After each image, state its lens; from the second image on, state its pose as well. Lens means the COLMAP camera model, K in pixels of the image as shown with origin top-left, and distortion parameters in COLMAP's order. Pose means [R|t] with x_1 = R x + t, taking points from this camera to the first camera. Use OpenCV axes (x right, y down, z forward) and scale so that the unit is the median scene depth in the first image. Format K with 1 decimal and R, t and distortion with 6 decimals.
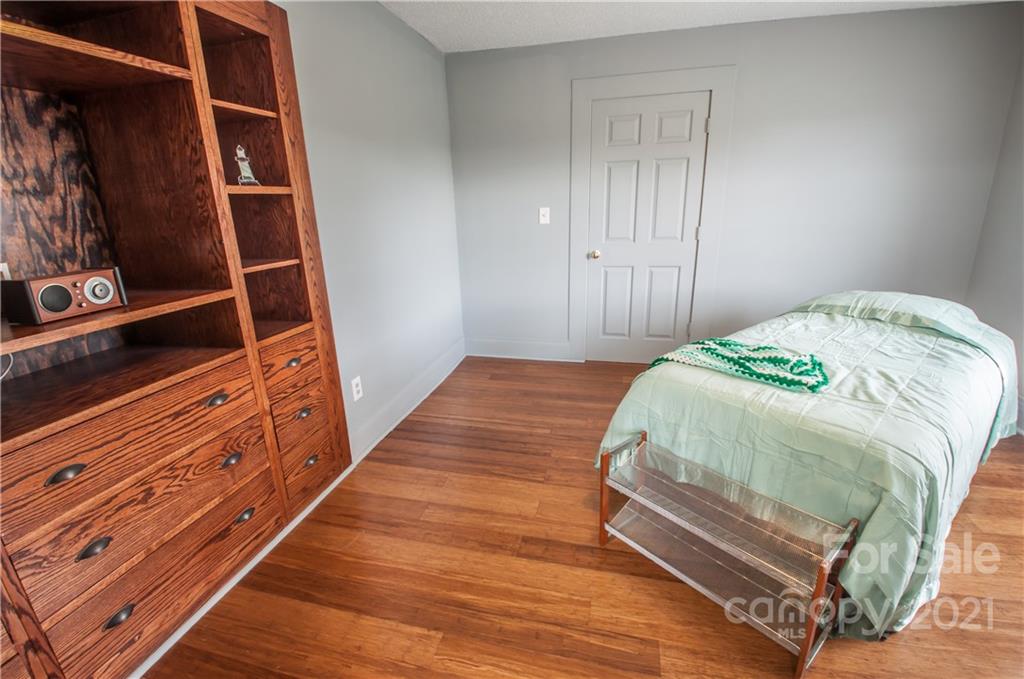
lens RADIAL K [[452.6, 0, 513.2], [0, 452.6, 340.5], [0, 0, 1]] dist [-0.011299, -0.003112]
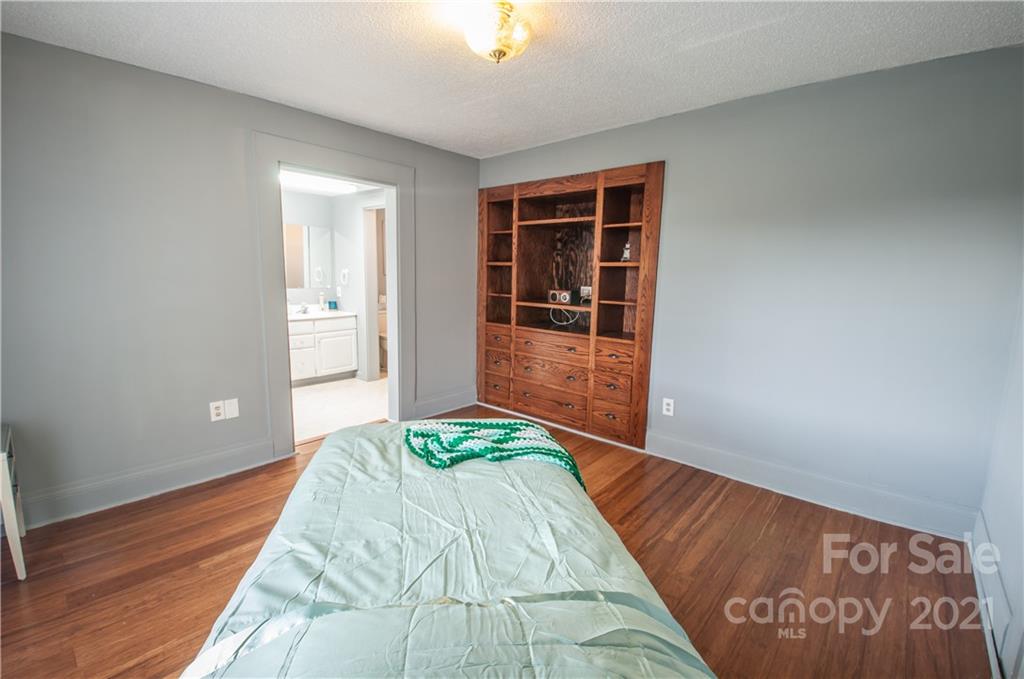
lens RADIAL K [[452.6, 0, 514.0], [0, 452.6, 340.2], [0, 0, 1]] dist [-0.011299, -0.003112]
pose [[-0.462301, 0.155921, -0.872907, 1.278484], [-0.265679, 0.914838, 0.304117, -0.459484], [0.845986, 0.372506, -0.381505, 1.345620]]
